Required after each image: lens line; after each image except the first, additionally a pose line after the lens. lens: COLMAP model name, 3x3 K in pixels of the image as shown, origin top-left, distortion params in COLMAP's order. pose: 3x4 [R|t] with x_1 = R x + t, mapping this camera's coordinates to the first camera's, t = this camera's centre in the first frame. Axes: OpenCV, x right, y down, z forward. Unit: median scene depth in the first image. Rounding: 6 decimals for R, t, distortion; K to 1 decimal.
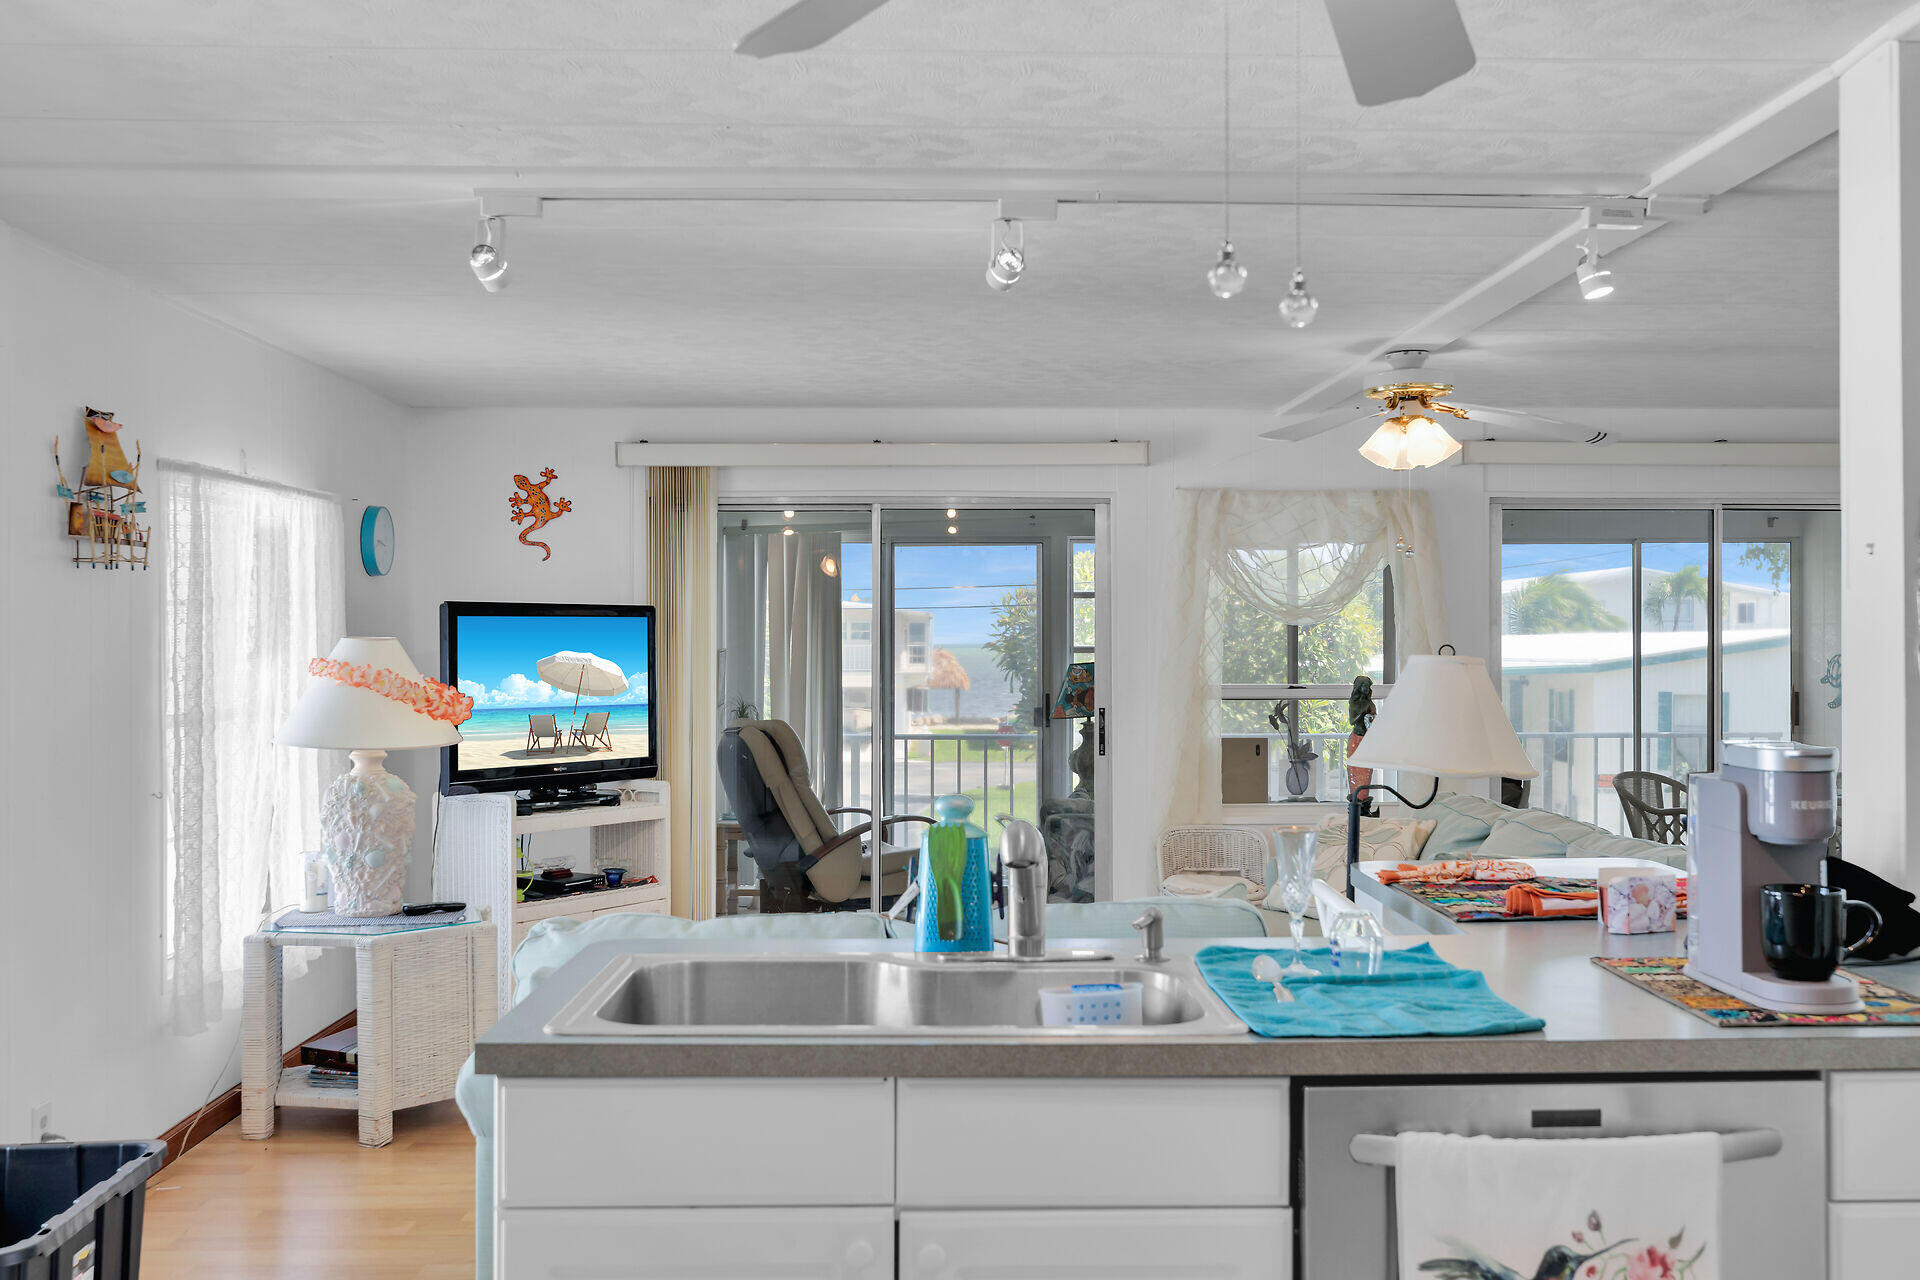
lens RADIAL K [[1869.3, 0, 936.1], [0, 1869.3, 641.6], [0, 0, 1]] dist [0.005244, 0.008149]
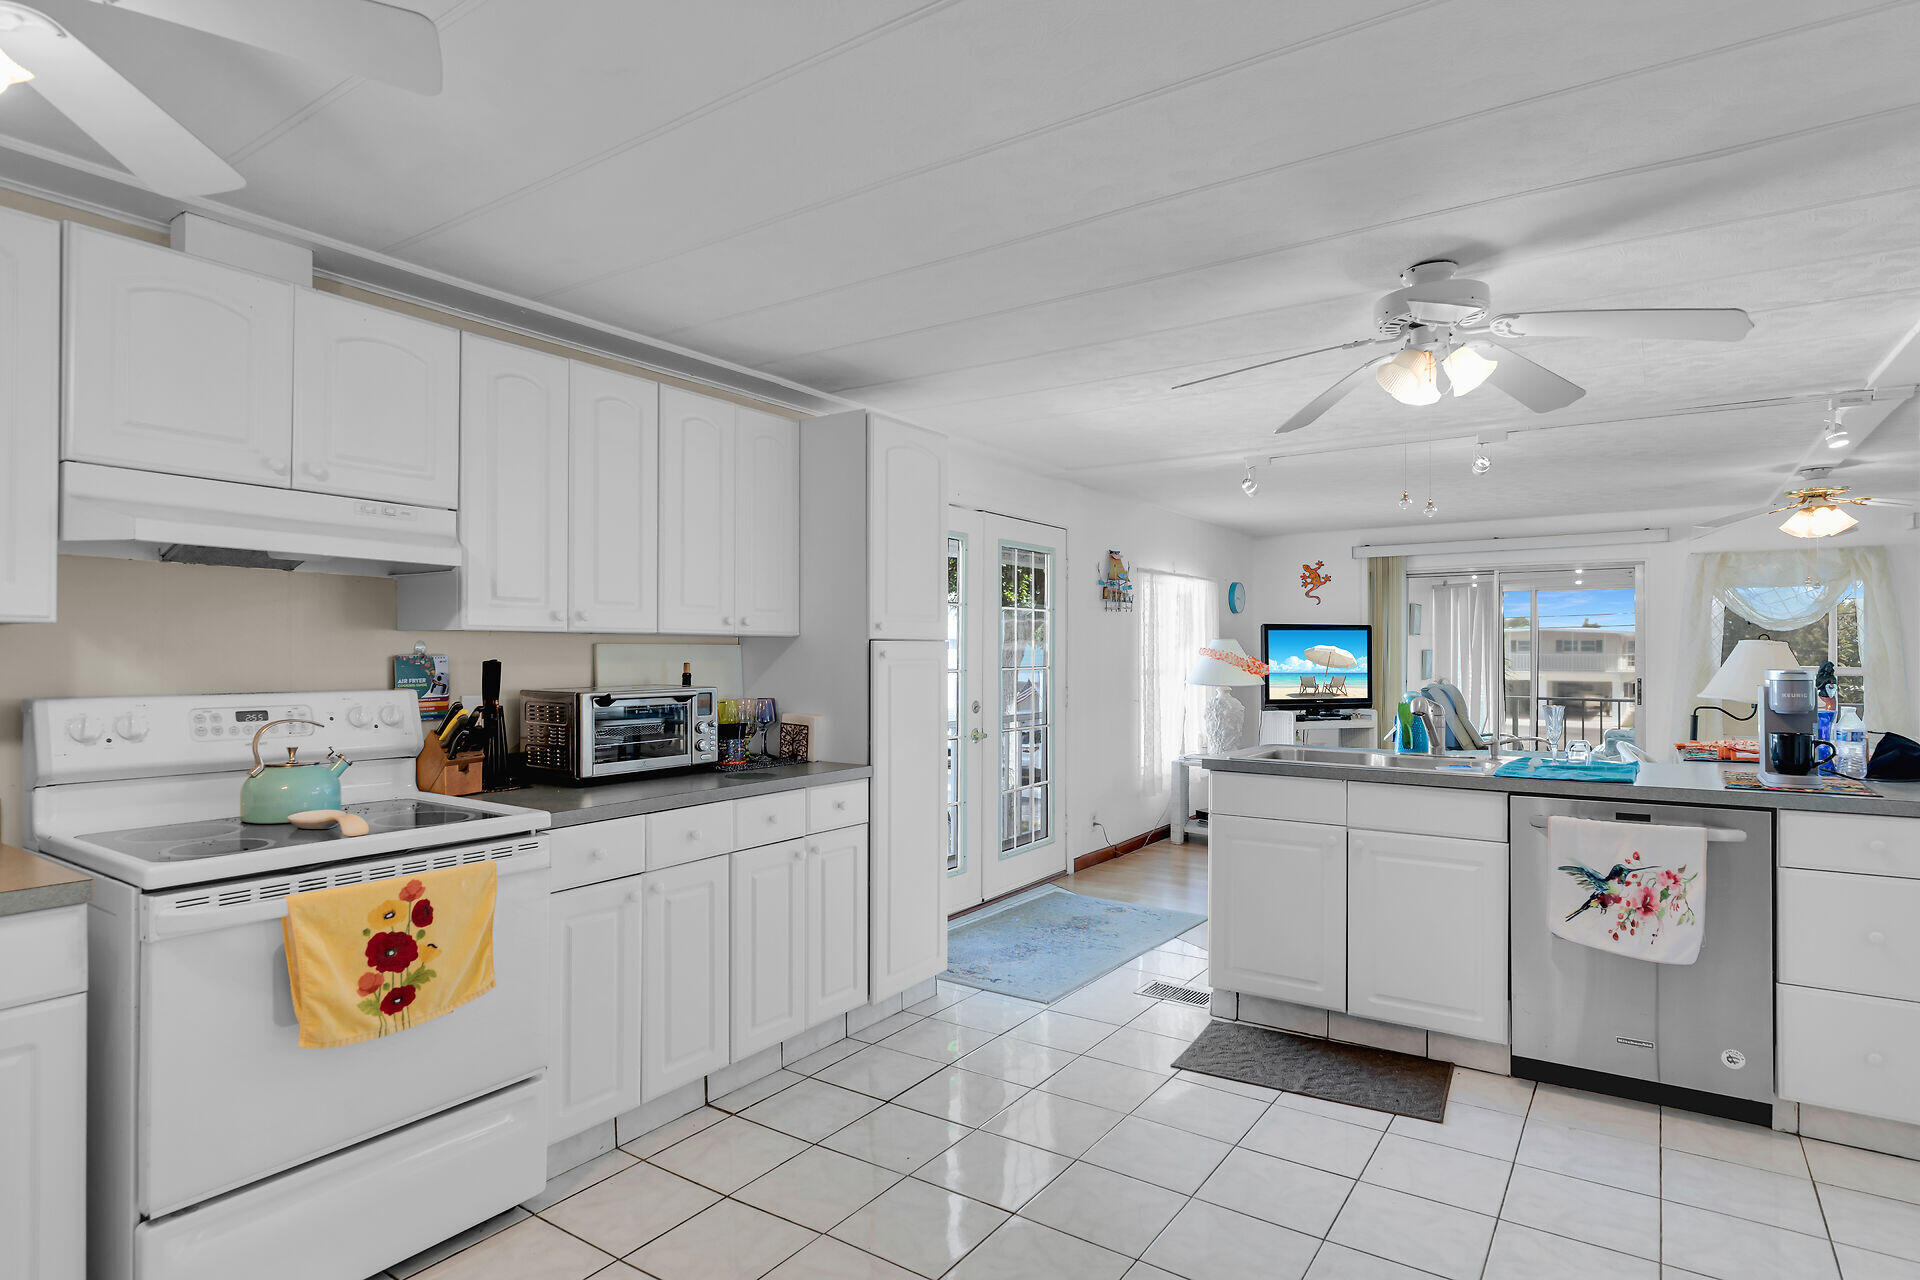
lens RADIAL K [[1014.1, 0, 936.4], [0, 1014.1, 651.6], [0, 0, 1]] dist [0.000129, -0.000334]
pose [[0.810233, -0.000243, -0.586108, 0.124759], [-0.001382, 0.999996, -0.002324, 0.014265], [0.586107, 0.002693, 0.810230, -0.201539]]
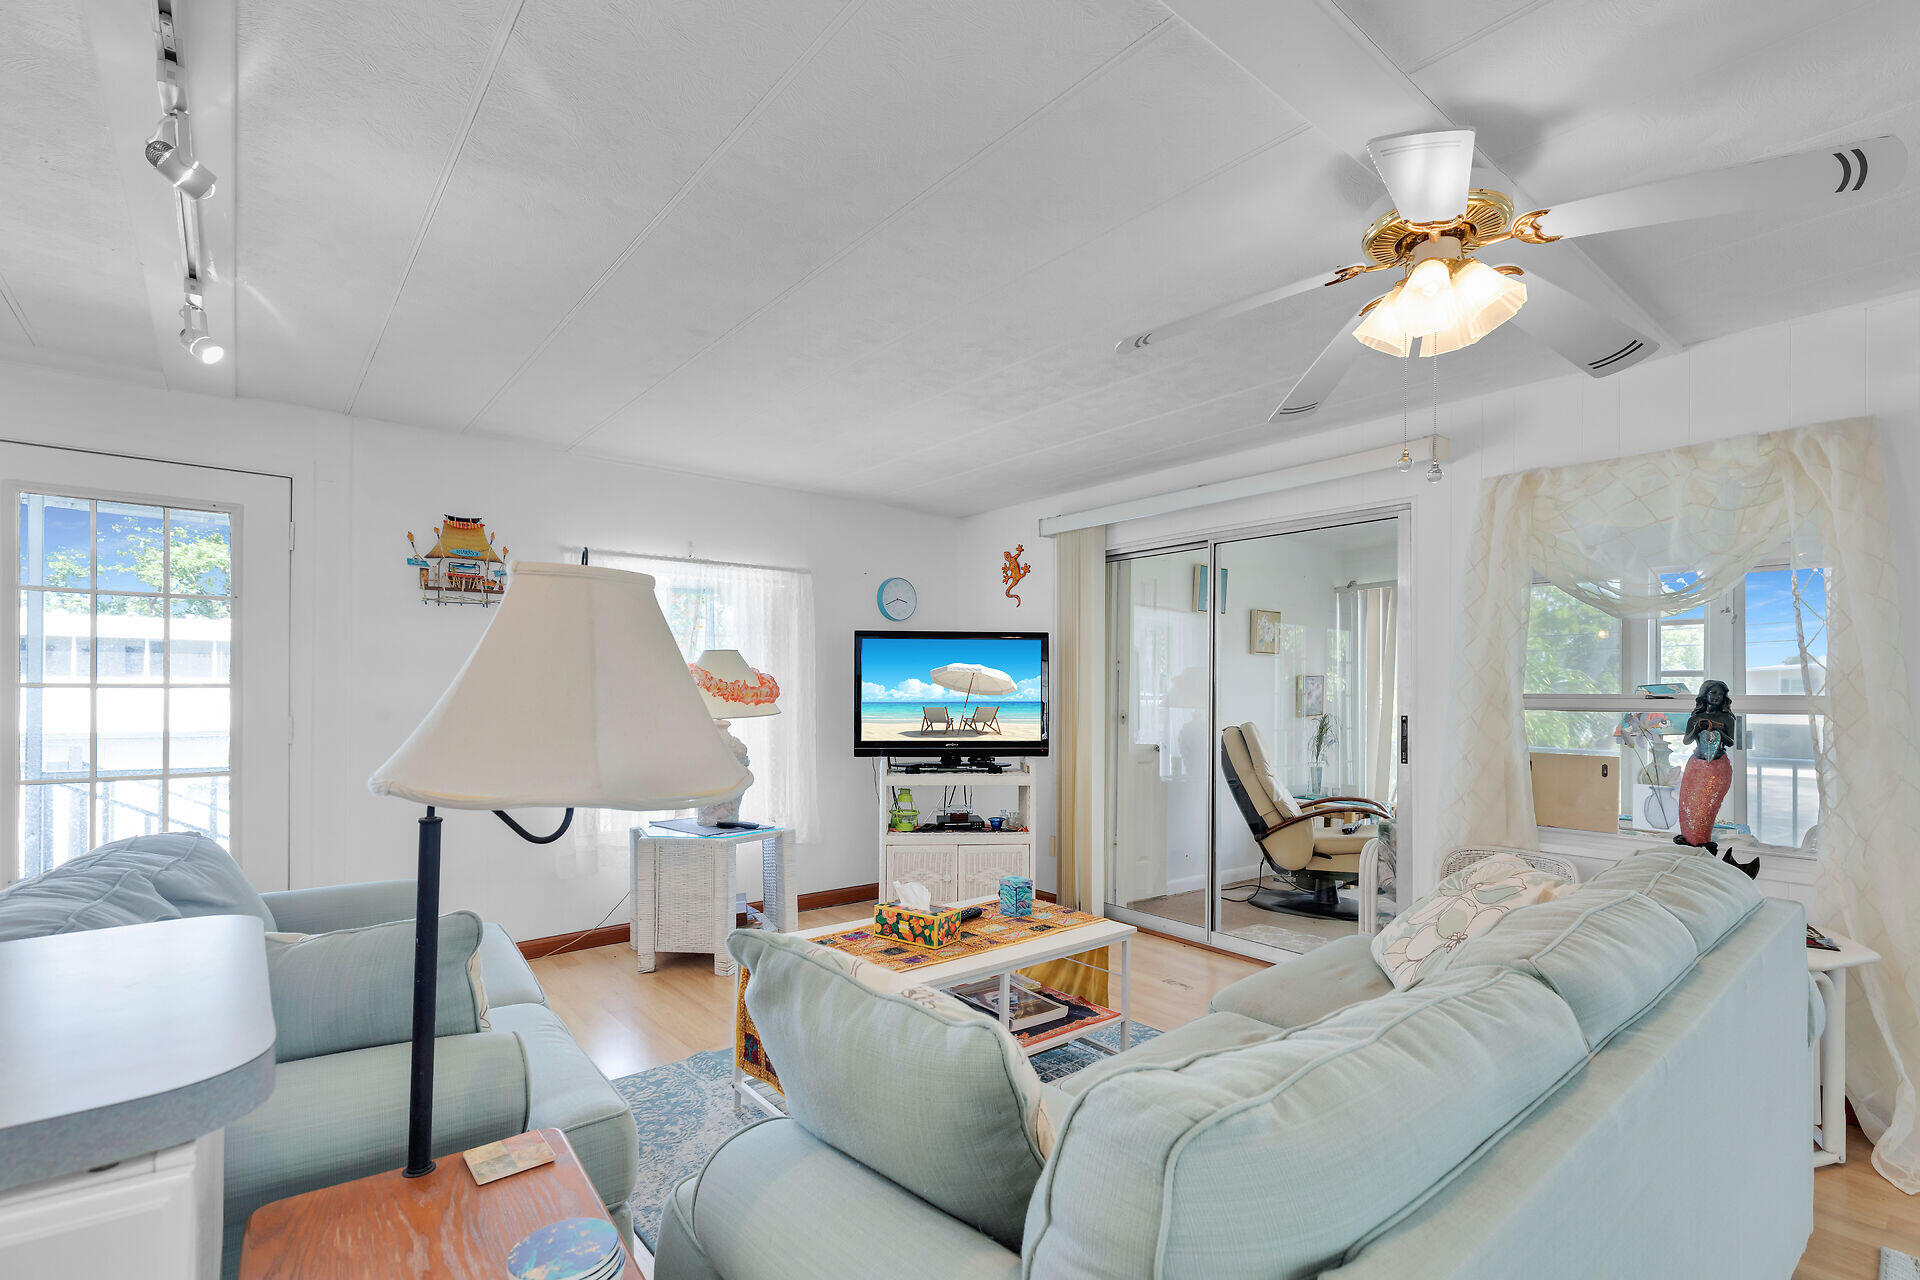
lens RADIAL K [[880.3, 0, 959.4], [0, 880.3, 659.8], [0, 0, 1]] dist [0.000302, -0.000269]
pose [[0.616005, -0.025481, -0.787330, 0.343210], [-0.005682, 0.999307, -0.036788, 0.027320], [0.787722, 0.027135, 0.615433, 0.582991]]
